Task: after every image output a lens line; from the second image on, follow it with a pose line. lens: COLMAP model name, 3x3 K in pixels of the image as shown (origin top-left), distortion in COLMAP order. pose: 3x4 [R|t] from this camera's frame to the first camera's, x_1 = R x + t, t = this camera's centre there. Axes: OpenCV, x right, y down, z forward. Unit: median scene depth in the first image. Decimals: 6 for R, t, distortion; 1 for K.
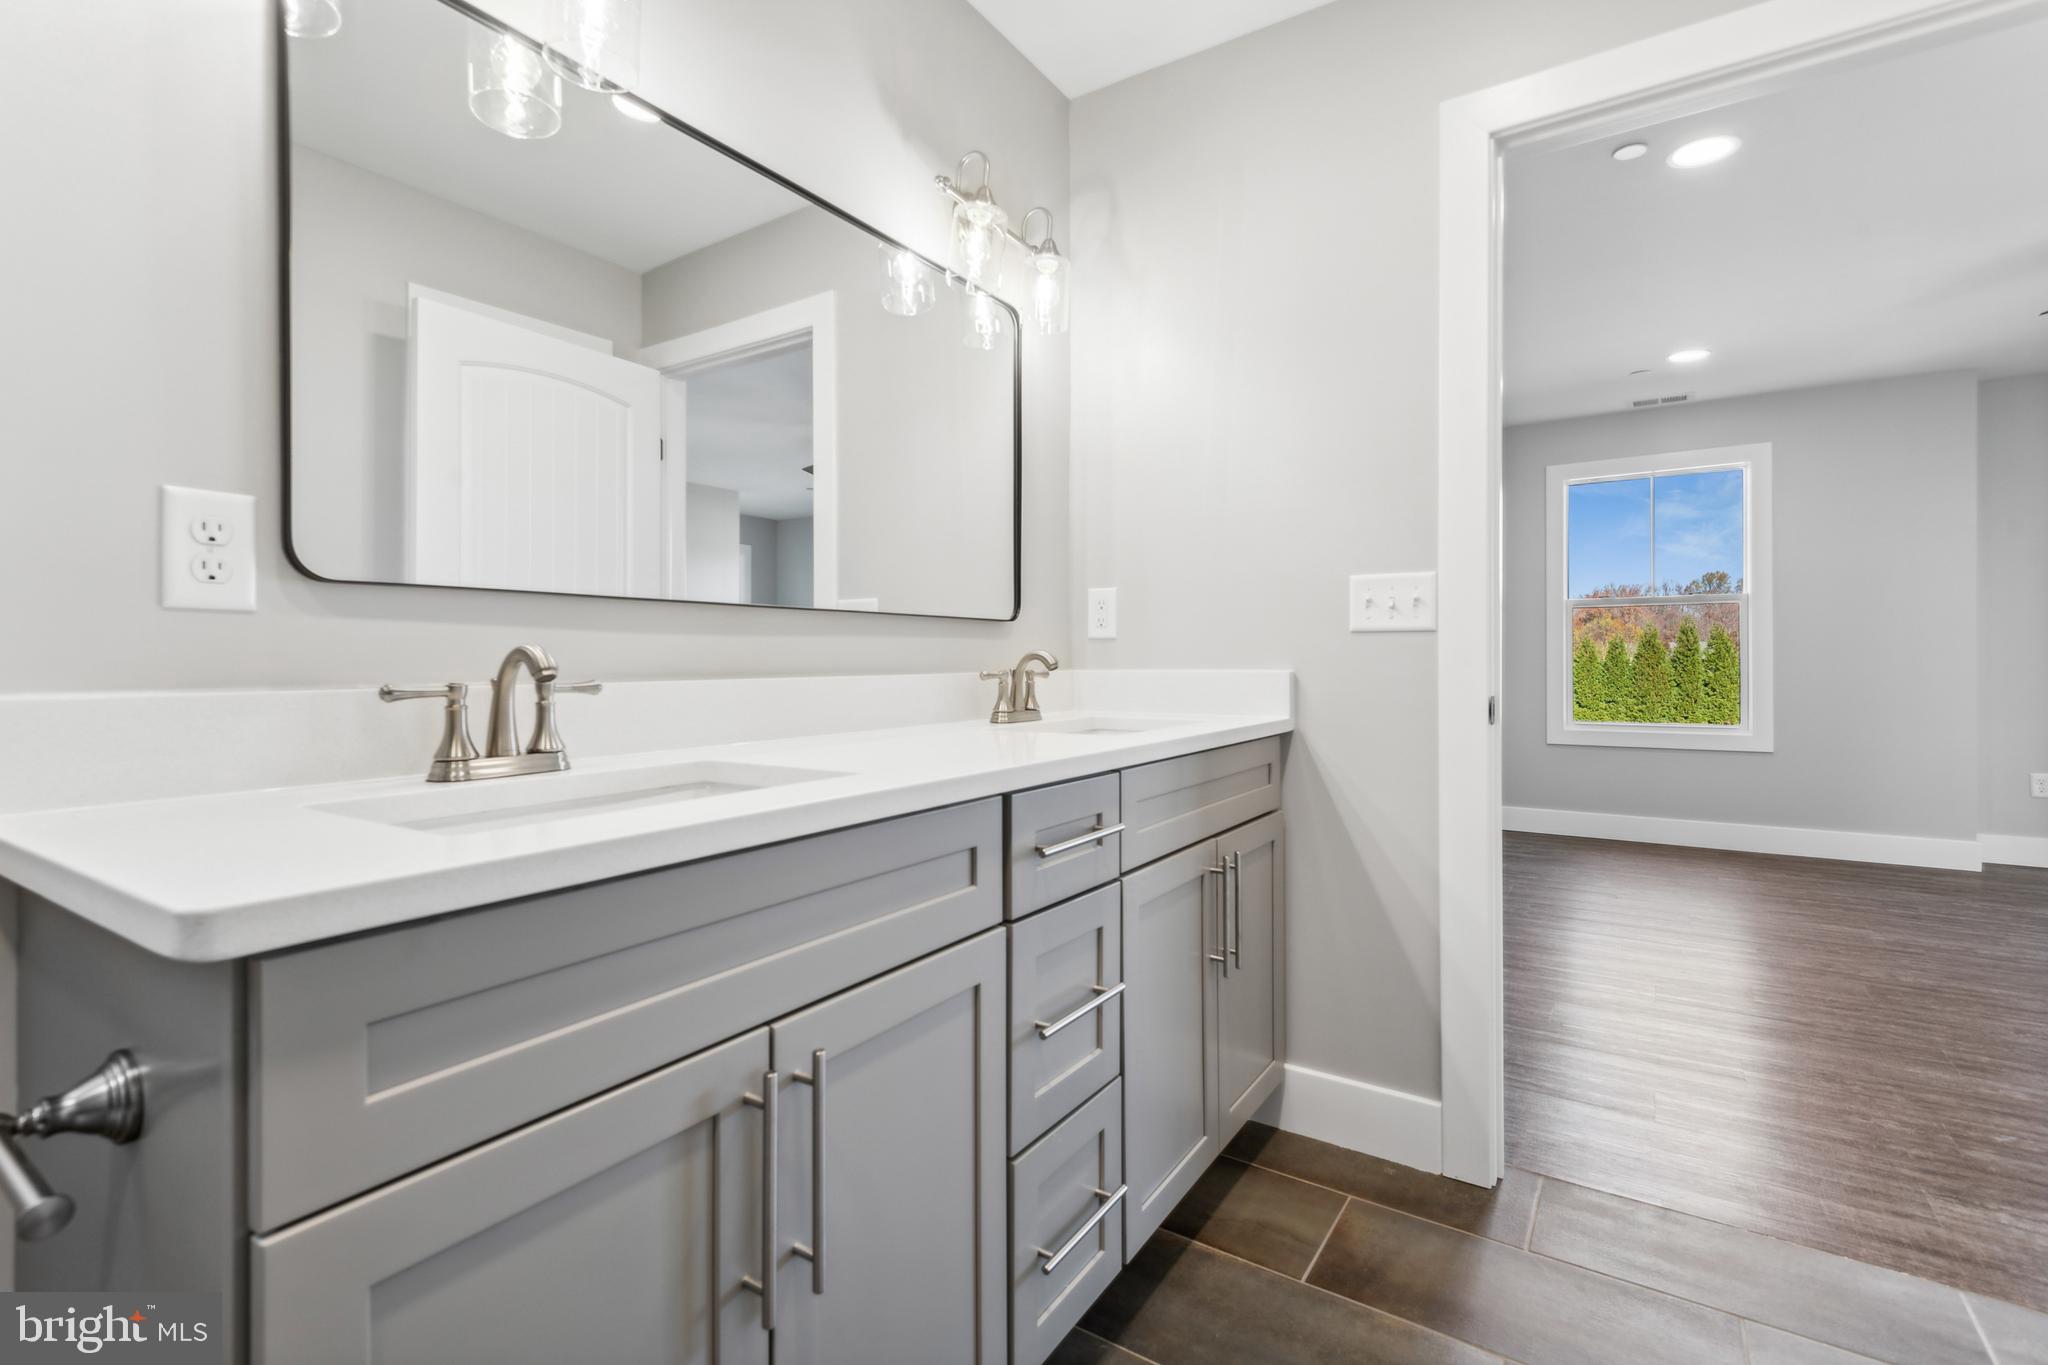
lens RADIAL K [[940.2, 0, 1012.0], [0, 940.2, 670.3], [0, 0, 1]] dist [0.001103, -0.000821]
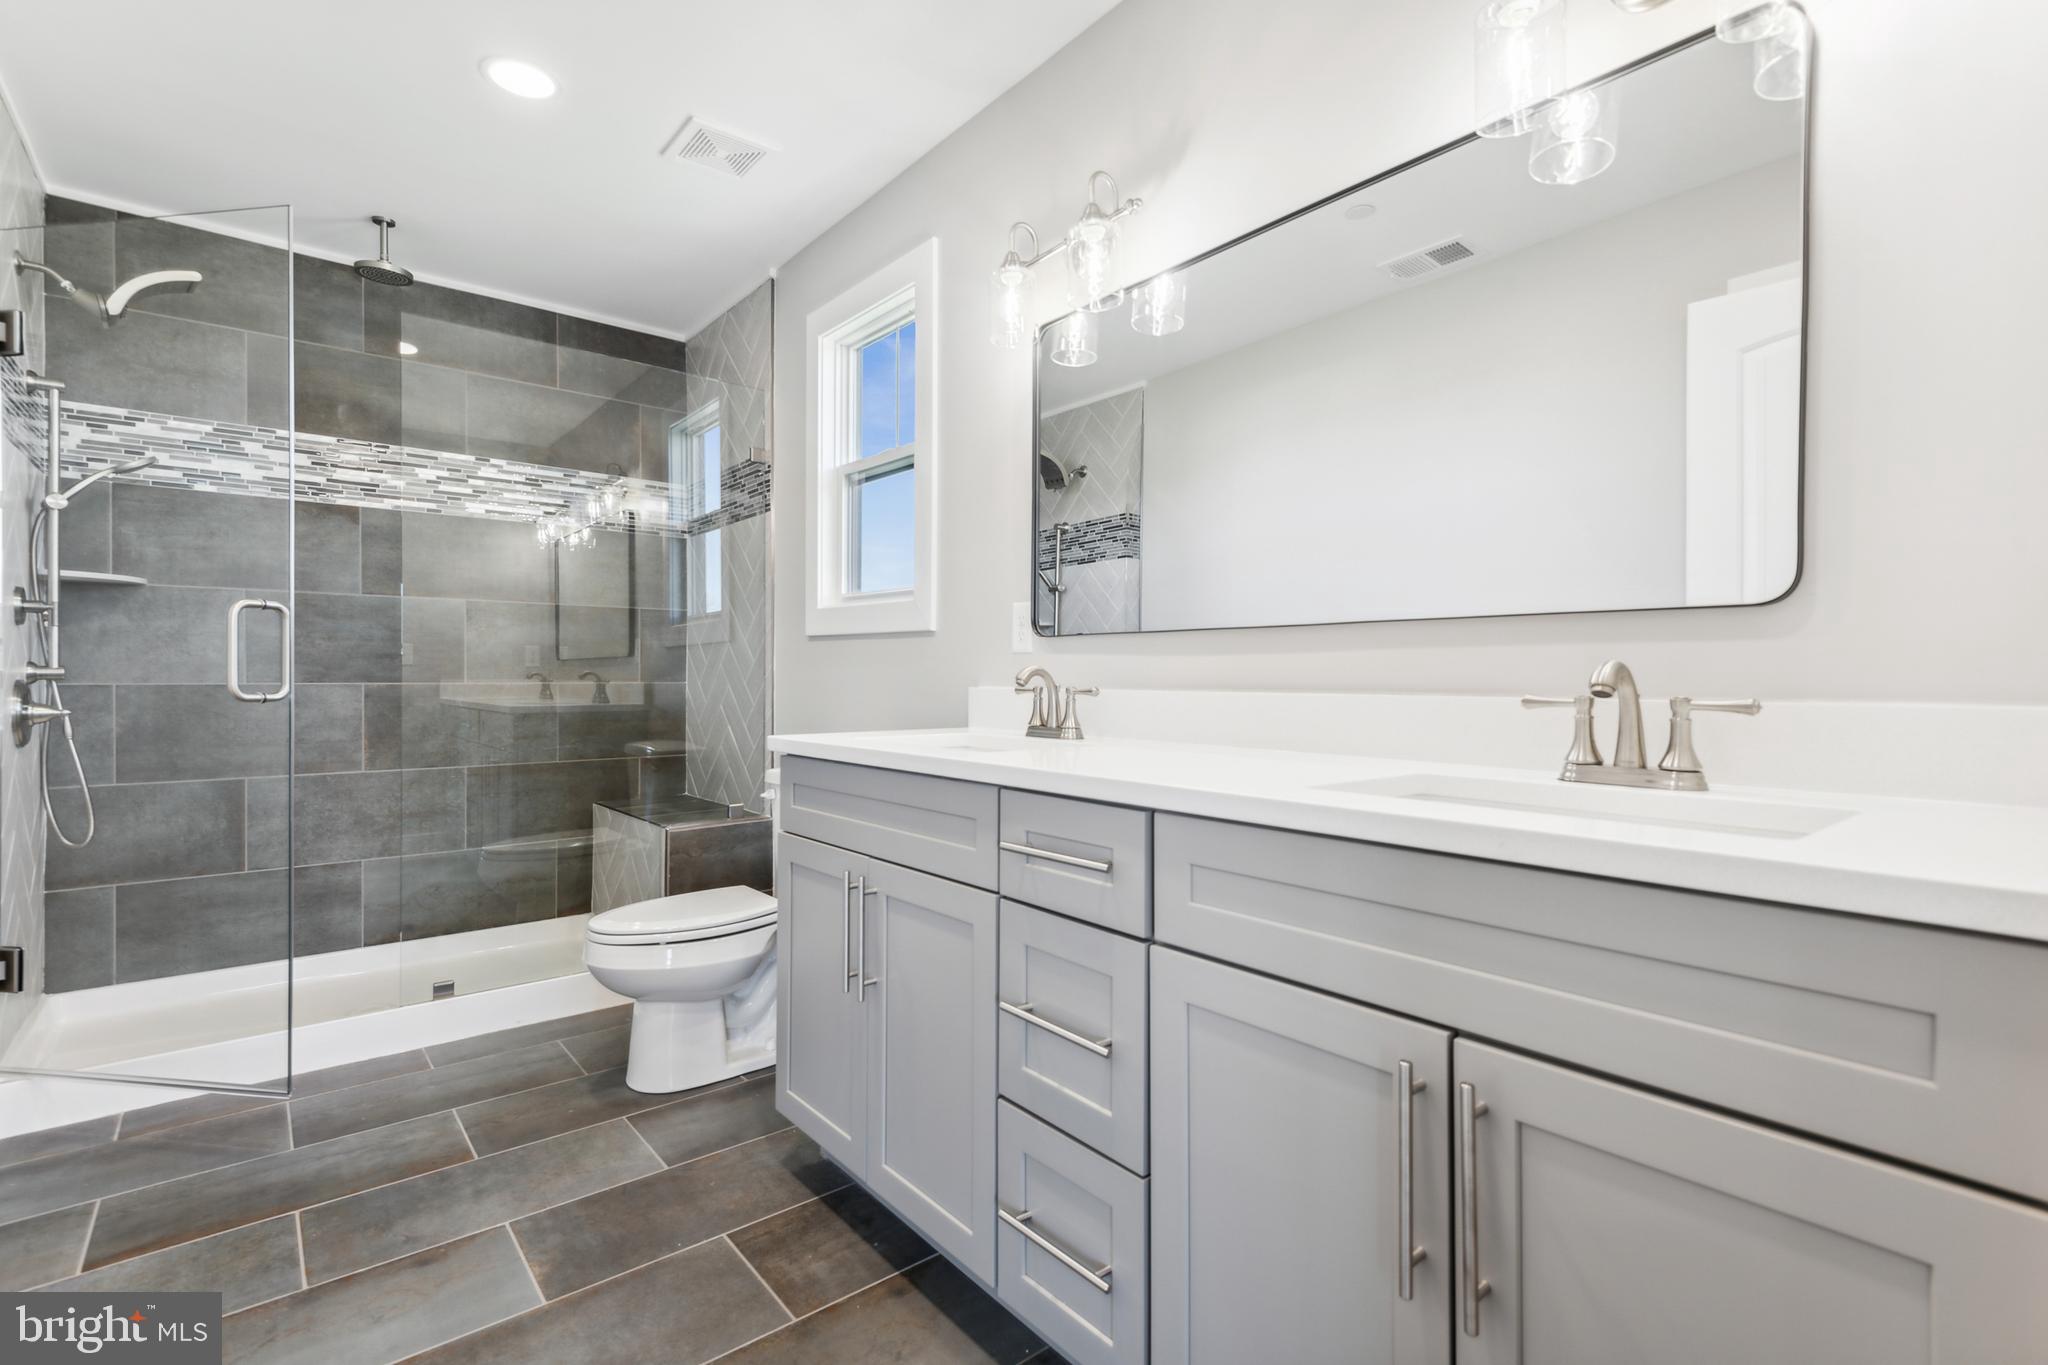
lens RADIAL K [[940.2, 0, 1012.0], [0, 940.2, 670.3], [0, 0, 1]] dist [0.001103, -0.000821]
pose [[-0.293991, 0.000804, -0.955808, 1.066914], [-0.007054, 0.999971, 0.003011, -0.021977], [0.955782, 0.007628, -0.293977, 1.279168]]
